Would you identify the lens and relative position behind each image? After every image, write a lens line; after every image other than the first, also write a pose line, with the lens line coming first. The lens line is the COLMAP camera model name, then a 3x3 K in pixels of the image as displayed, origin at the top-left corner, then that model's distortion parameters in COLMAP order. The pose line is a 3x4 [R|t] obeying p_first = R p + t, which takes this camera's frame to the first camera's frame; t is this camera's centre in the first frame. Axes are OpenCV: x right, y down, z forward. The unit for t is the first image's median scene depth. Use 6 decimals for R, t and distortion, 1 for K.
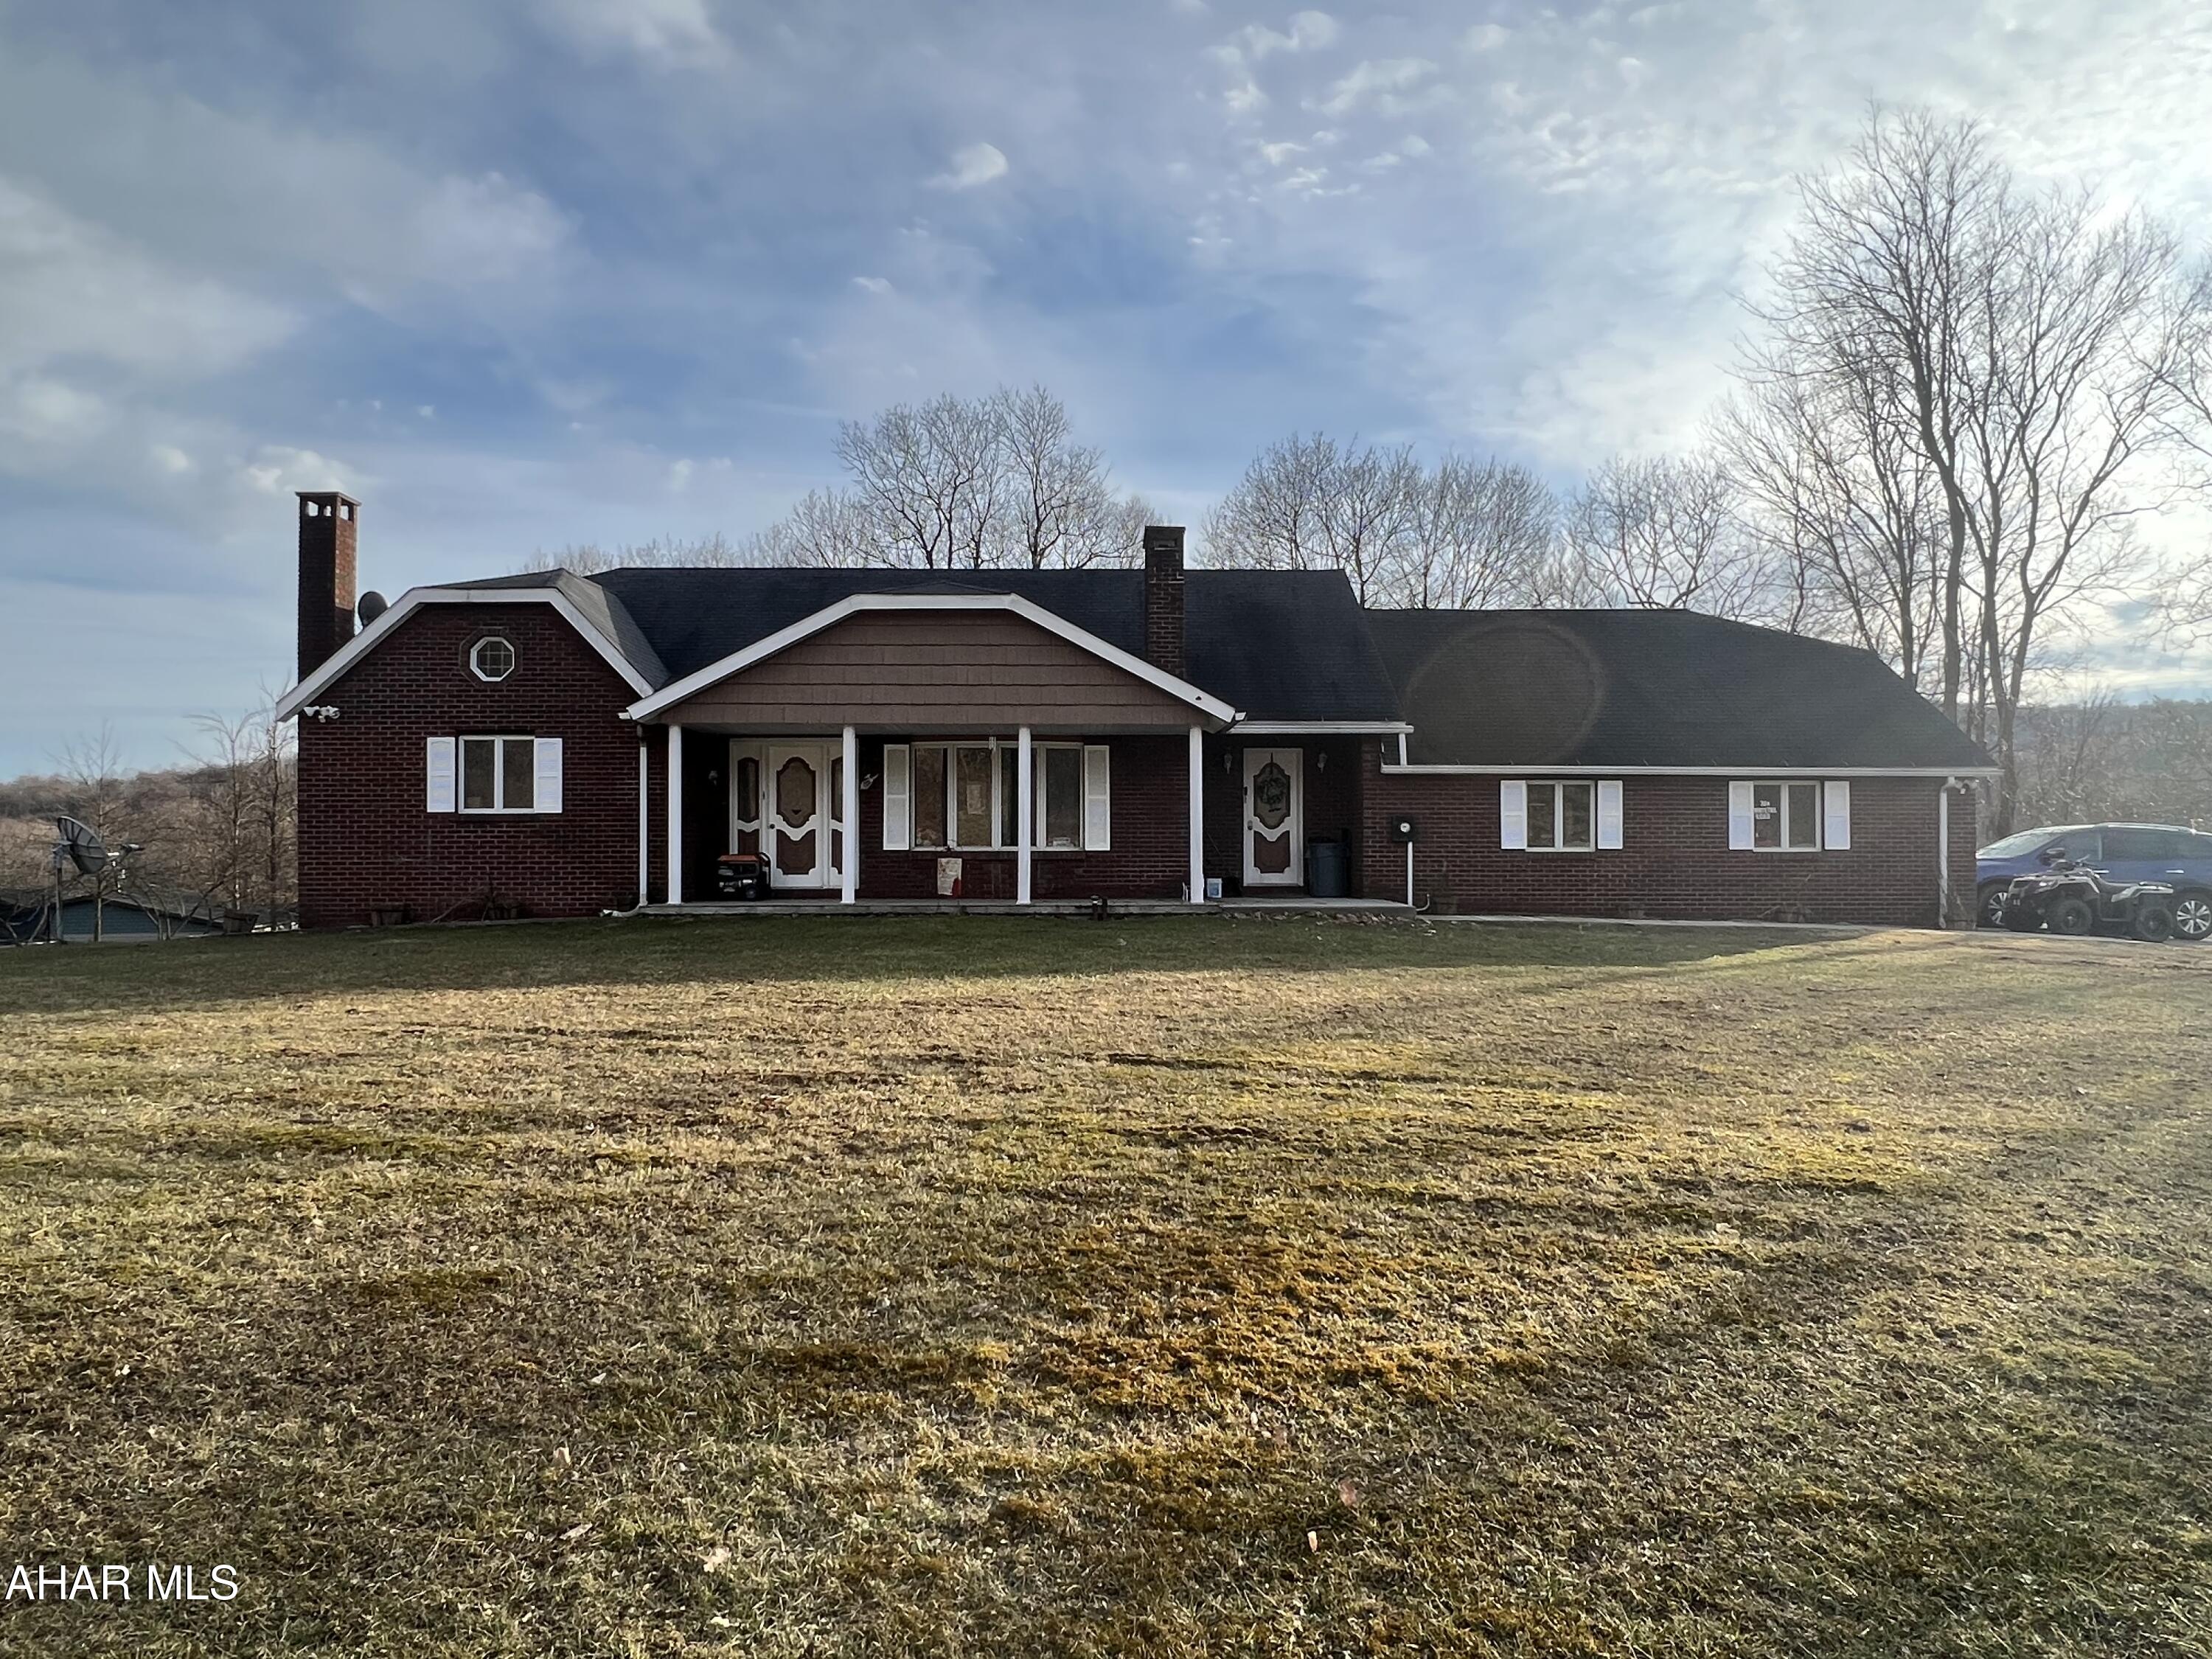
lens RADIAL K [[1396.6, 0, 1106.0], [0, 1396.6, 829.5], [0, 0, 1]] dist [-0.021203, -0.000061]
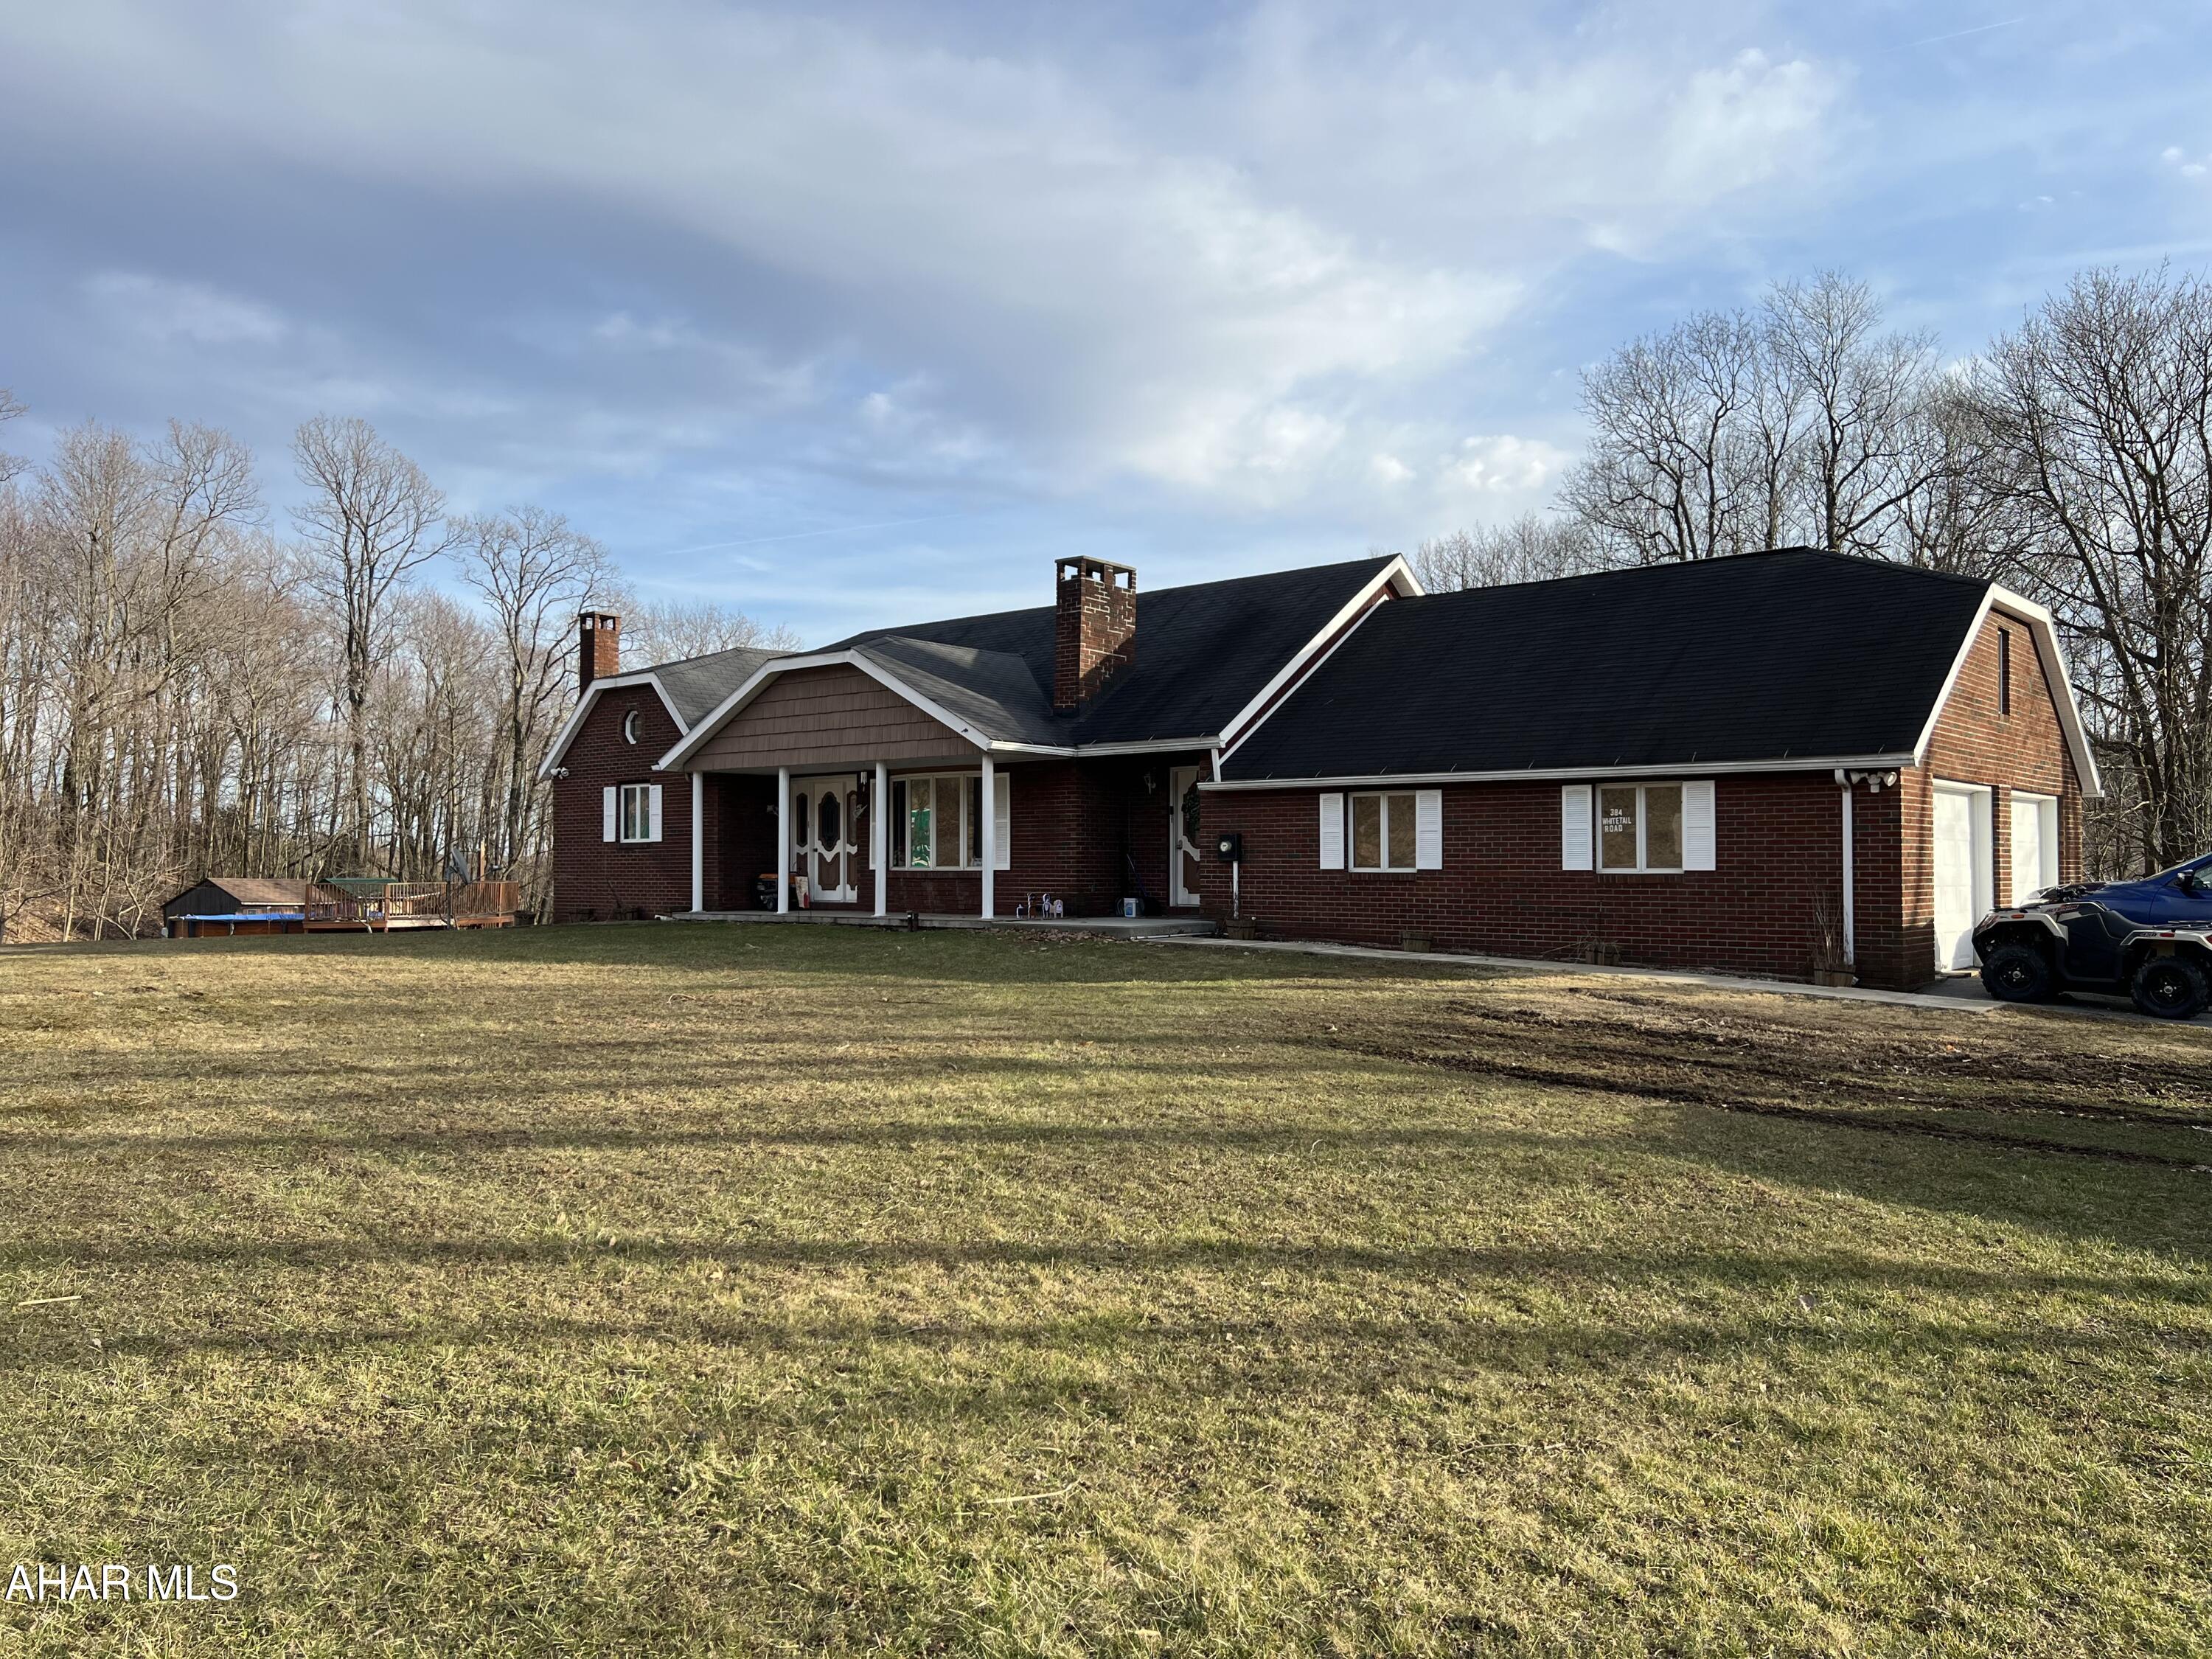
lens RADIAL K [[1675.4, 0, 1106.0], [0, 1675.4, 829.5], [0, 0, 1]] dist [0.014306, 0.006006]
pose [[0.734338, -0.013952, -0.678640, 0.921716], [0.009081, 0.999901, -0.010731, -0.001419], [0.678723, 0.001718, 0.734392, 0.101413]]
